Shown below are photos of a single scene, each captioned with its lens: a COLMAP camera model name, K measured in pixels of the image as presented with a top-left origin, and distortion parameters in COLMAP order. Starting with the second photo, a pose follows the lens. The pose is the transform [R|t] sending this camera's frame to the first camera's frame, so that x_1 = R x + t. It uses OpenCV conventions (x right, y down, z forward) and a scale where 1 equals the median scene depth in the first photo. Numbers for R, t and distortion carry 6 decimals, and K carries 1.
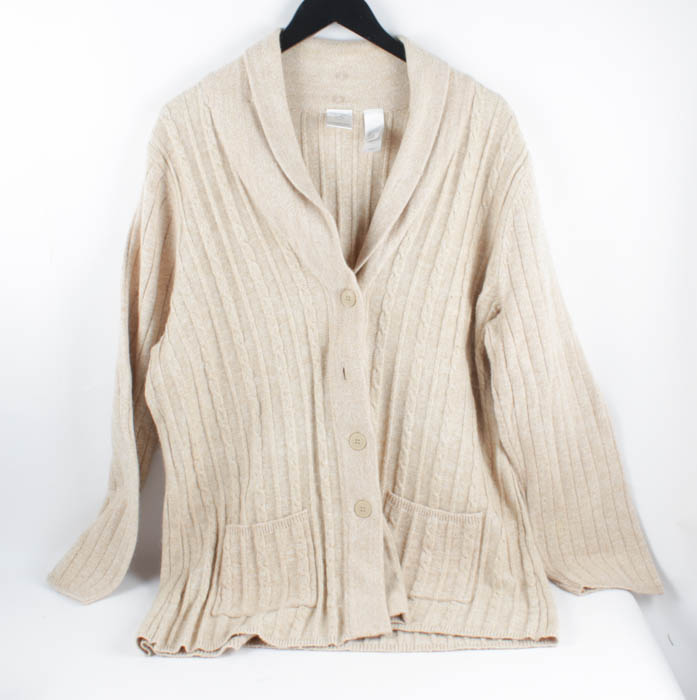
lens RADIAL K [[427.9, 0, 341.4], [0, 427.9, 351.3], [0, 0, 1]] dist [-0.009465, -0.001893]
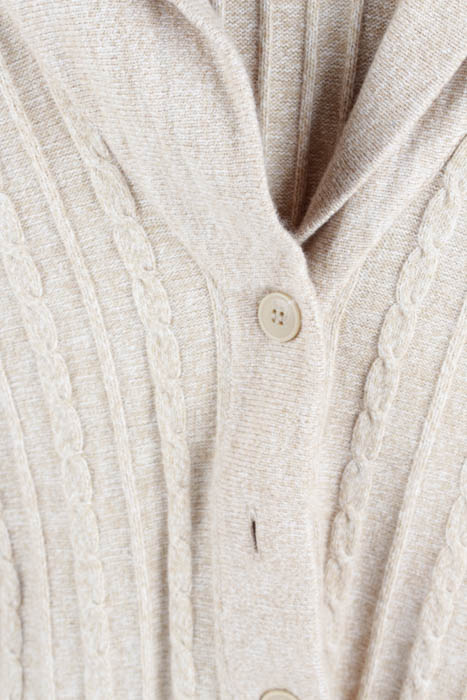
lens RADIAL K [[711.2, 0, 240.7], [0, 711.2, 349.7], [0, 0, 1]] dist [0.008620, 0.000000]
pose [[0.998766, 0.048929, -0.008461, -0.006997], [-0.048073, 0.995470, 0.082025, -0.139847], [0.012436, -0.081517, 0.996594, 0.441692]]
